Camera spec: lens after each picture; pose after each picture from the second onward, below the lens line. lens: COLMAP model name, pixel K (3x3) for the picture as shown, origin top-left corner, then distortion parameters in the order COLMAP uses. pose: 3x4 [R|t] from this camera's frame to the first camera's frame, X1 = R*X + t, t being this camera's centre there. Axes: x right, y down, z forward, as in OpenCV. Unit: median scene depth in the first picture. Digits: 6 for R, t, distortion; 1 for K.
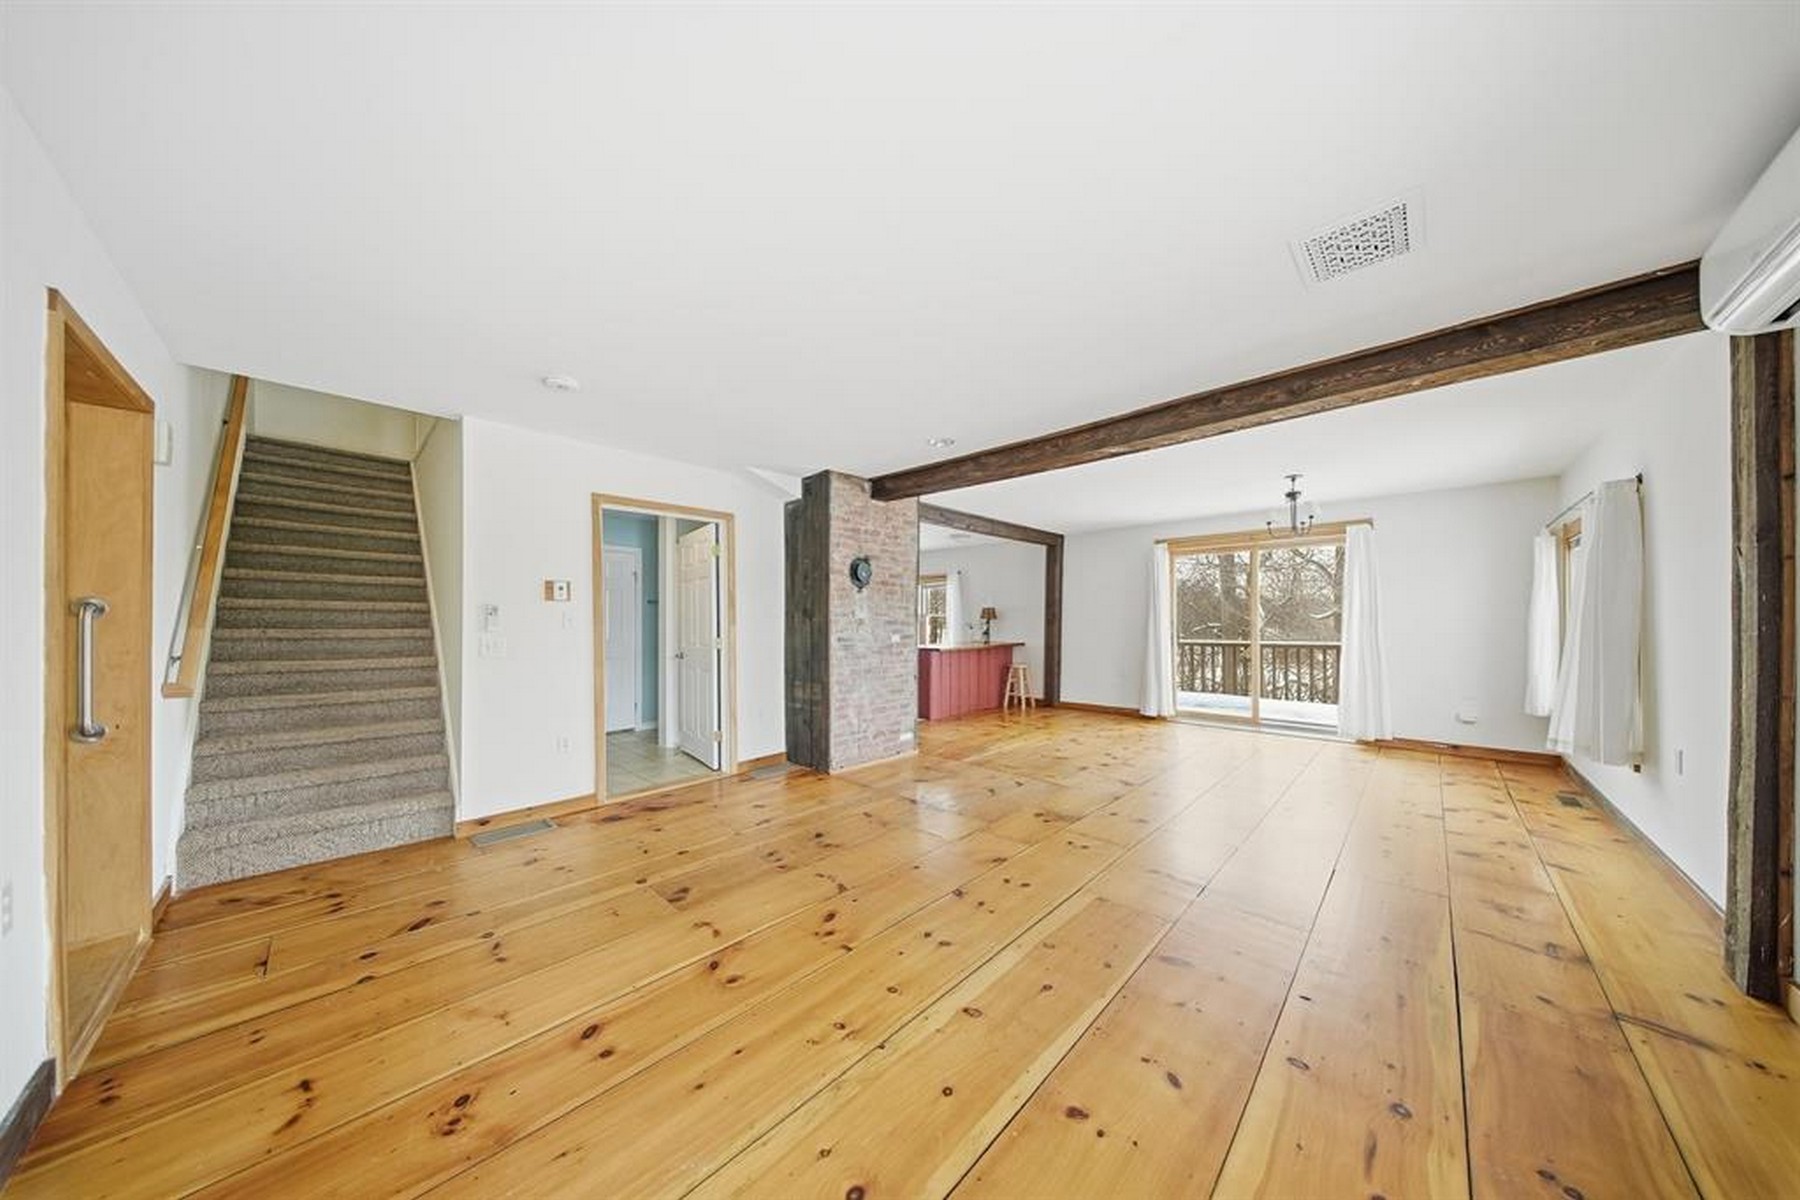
lens RADIAL K [[540.6, 0, 899.5], [0, 540.6, 607.4], [0, 0, 1]] dist [0.007625, -0.000014]
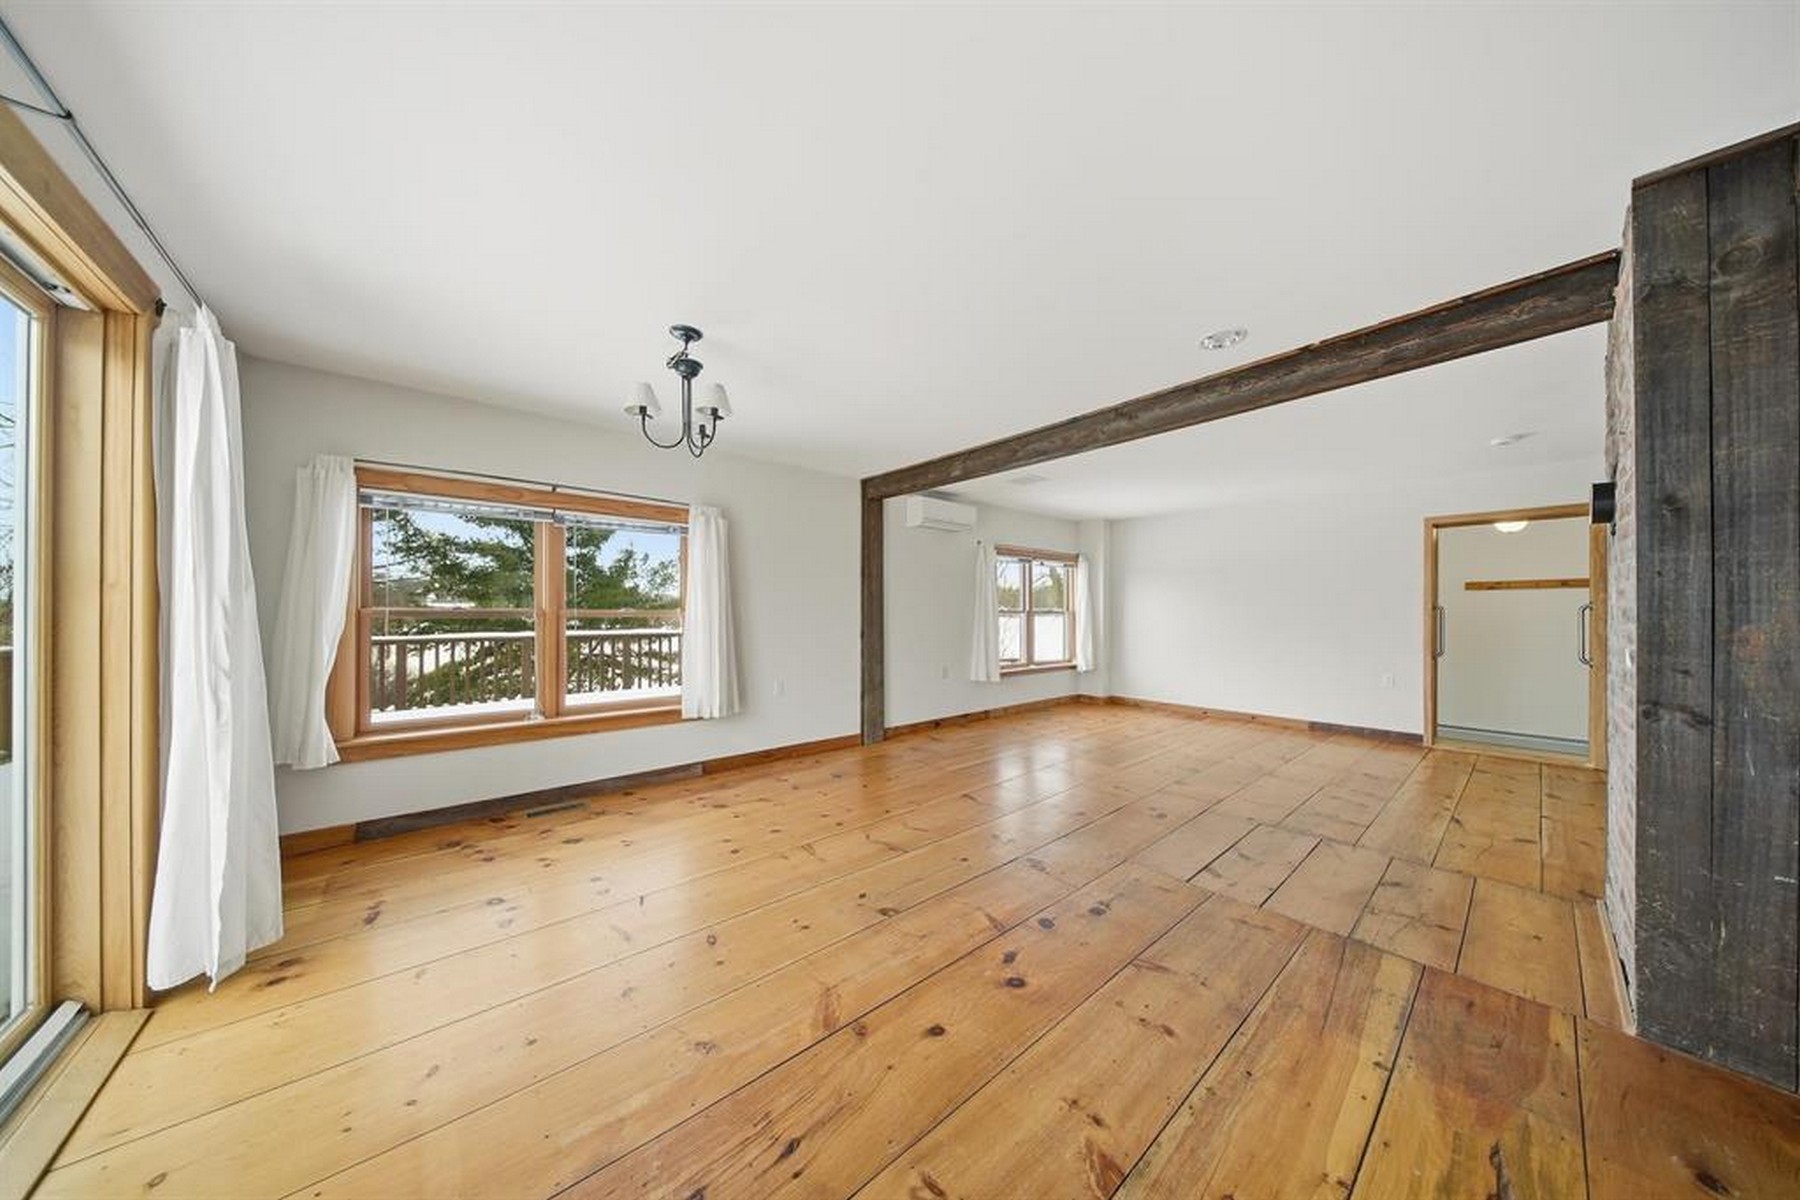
lens RADIAL K [[548.3, 0, 892.7], [0, 548.3, 608.4], [0, 0, 1]] dist [0.001140, -0.000093]
pose [[-0.994857, -0.000321, 0.101291, 0.455185], [-0.003659, 0.999456, -0.032769, 0.038392], [-0.101225, -0.032971, -0.994317, 1.463369]]
